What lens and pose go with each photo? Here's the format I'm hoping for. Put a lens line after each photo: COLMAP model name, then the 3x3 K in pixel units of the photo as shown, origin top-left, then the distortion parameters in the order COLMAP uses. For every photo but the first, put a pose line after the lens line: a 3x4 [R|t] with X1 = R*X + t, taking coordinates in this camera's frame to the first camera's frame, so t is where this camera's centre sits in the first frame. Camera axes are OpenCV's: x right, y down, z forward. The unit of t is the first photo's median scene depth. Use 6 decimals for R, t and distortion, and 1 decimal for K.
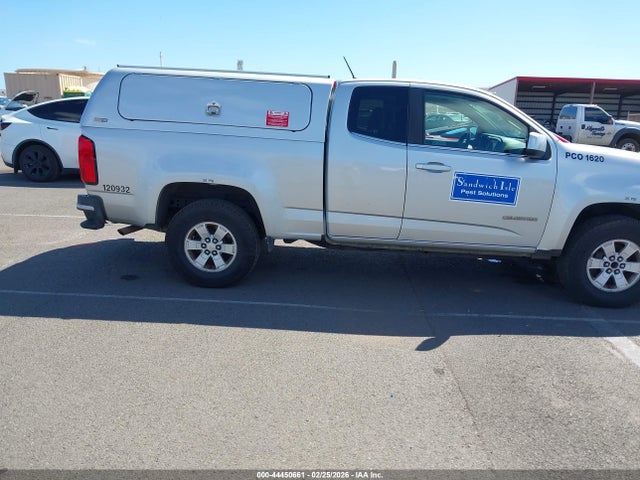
lens RADIAL K [[498.6, 0, 302.5], [0, 498.6, 232.6], [0, 0, 1]] dist [0.013754, -0.023138]
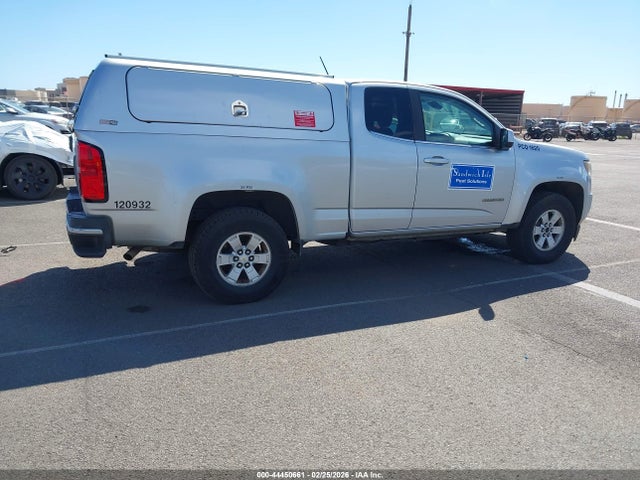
lens RADIAL K [[564.5, 0, 318.3], [0, 564.5, 241.9], [0, 0, 1]] dist [0.018790, -0.003286]
pose [[0.860778, -0.118349, 0.495030, -0.603186], [0.115034, 0.992661, 0.037294, -0.026731], [-0.495811, 0.024843, 0.868075, 0.029437]]
